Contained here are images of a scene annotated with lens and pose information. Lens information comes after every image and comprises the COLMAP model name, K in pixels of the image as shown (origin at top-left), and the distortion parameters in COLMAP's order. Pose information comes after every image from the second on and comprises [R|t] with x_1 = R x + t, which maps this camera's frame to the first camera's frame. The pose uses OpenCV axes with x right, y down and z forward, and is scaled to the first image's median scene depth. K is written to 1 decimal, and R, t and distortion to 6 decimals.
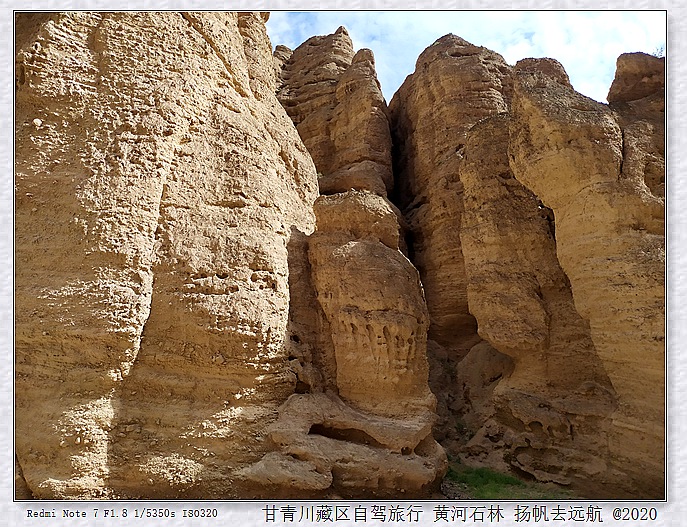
lens RADIAL K [[478.6, 0, 332.5], [0, 478.6, 266.0], [0, 0, 1]] dist [0.041010, -0.023185]
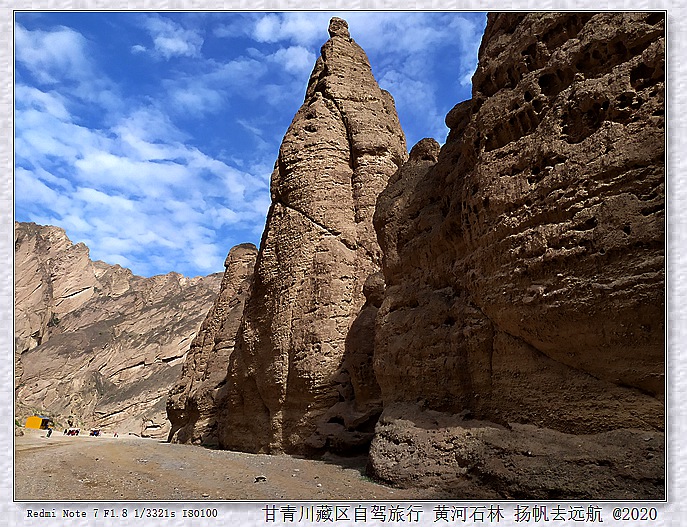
lens RADIAL K [[478.6, 0, 332.5], [0, 478.6, 266.0], [0, 0, 1]] dist [0.041010, -0.023185]
pose [[0.488971, -0.305615, -0.817011, 1.665955], [0.297823, 0.938826, -0.172938, 0.075160], [0.819883, -0.158763, 0.550078, -0.005161]]
